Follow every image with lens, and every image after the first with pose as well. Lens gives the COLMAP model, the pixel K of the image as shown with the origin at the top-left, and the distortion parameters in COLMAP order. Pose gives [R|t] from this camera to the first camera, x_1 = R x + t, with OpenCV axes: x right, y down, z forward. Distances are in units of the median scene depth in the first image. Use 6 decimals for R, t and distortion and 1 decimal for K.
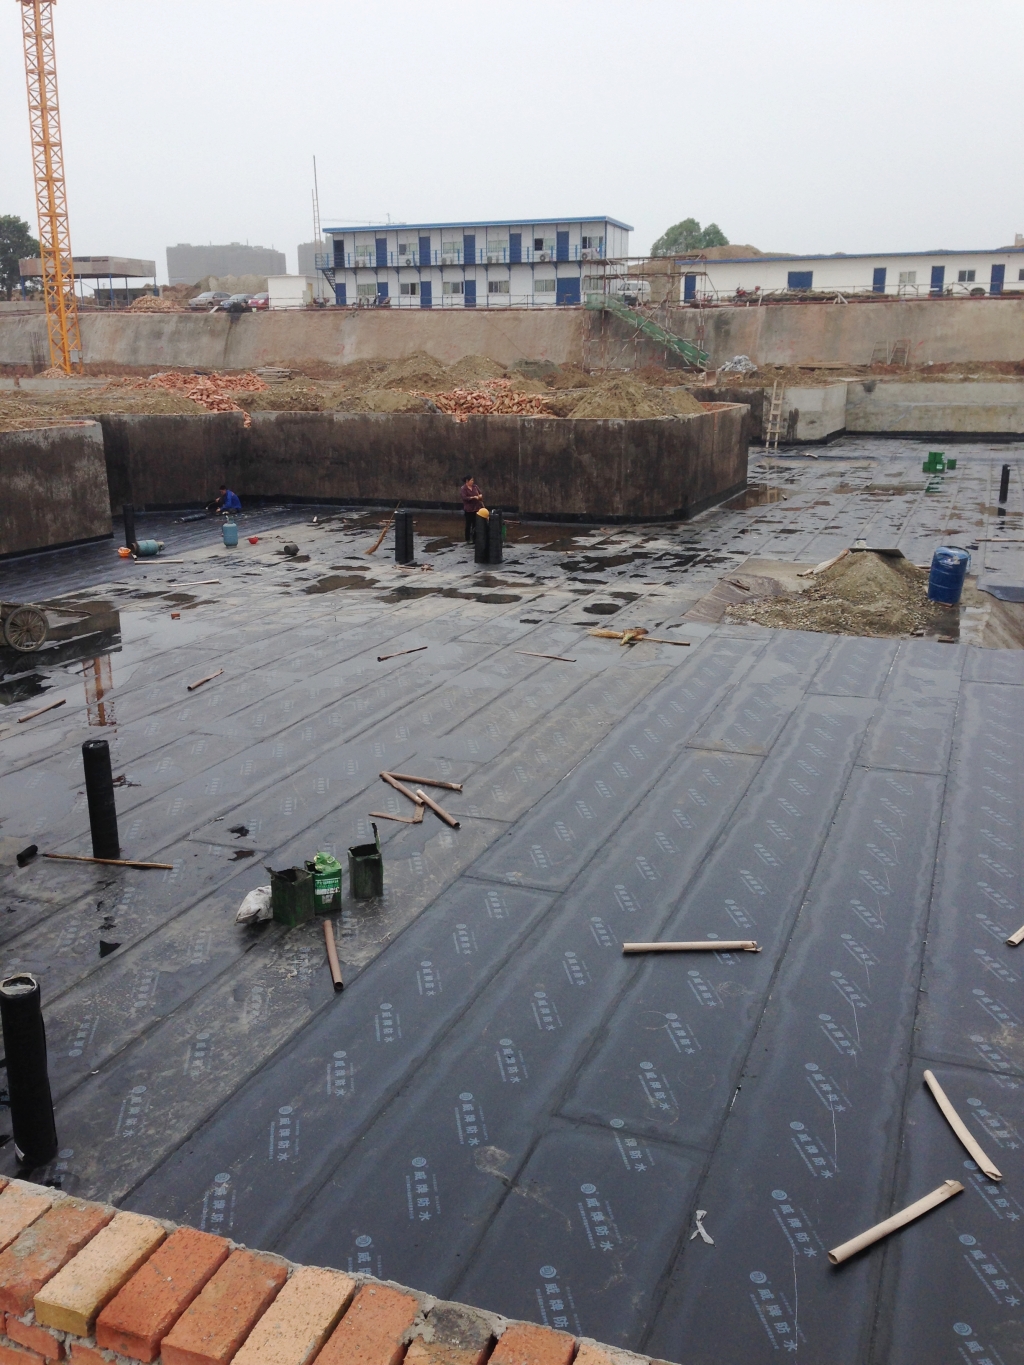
lens RADIAL K [[1282.4, 0, 511.7], [0, 1282.4, 683.8], [0, 0, 1]] dist [0.015295, 0.000000]
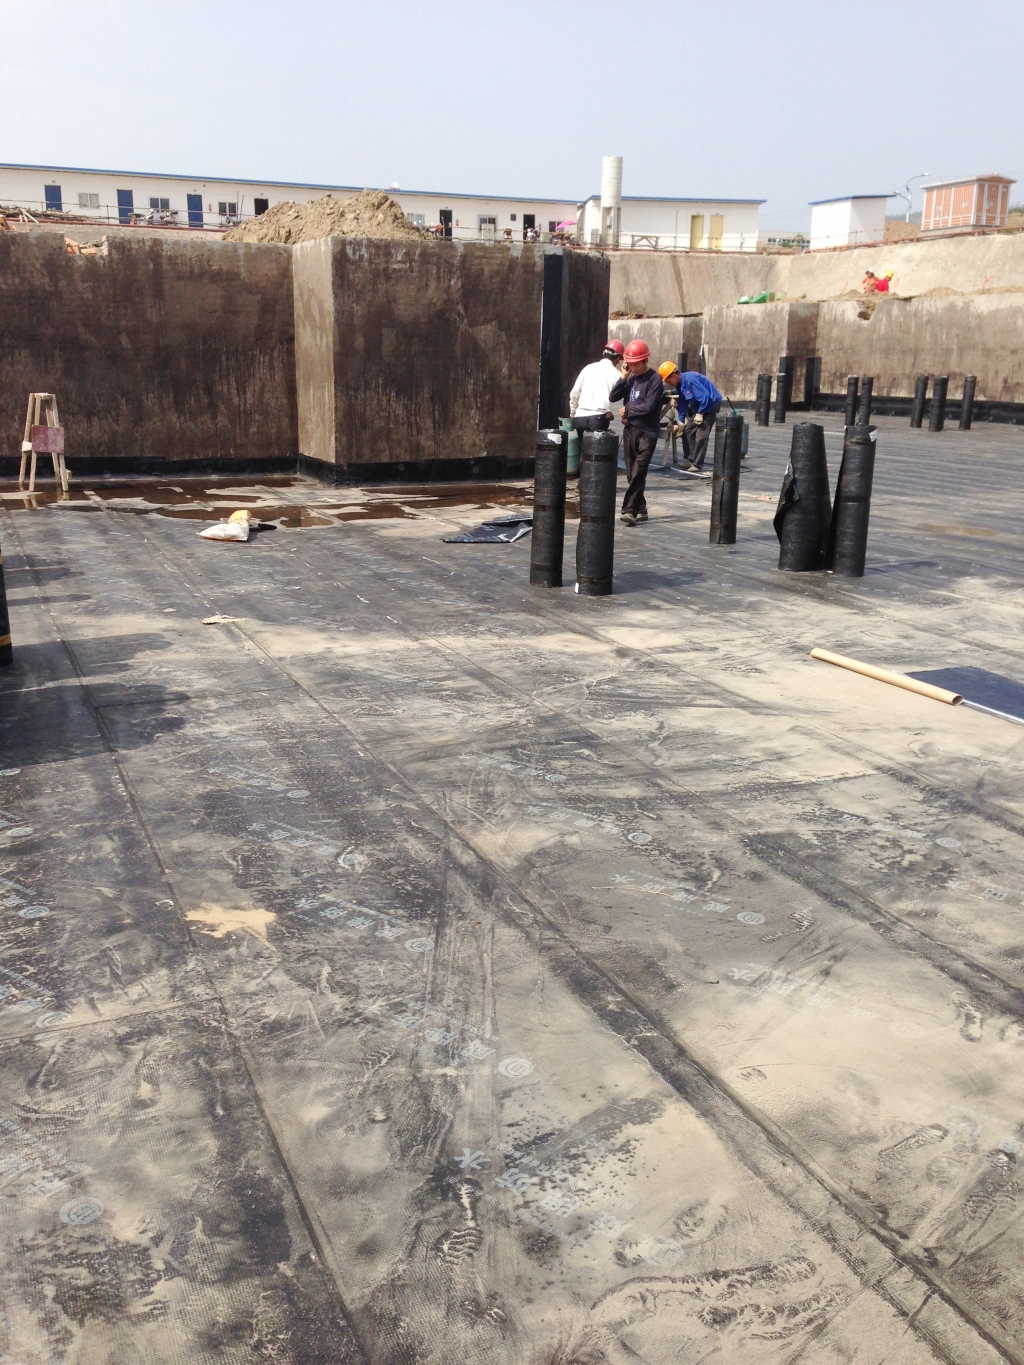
lens RADIAL K [[1282.4, 0, 512.0], [0, 1282.4, 681.7], [0, 0, 1]] dist [0.015295, 0.000000]
pose [[0.722160, -0.157902, 0.673462, -0.255445], [0.153094, 0.985938, 0.067002, -0.082566], [-0.674572, 0.054716, 0.736179, 0.656589]]
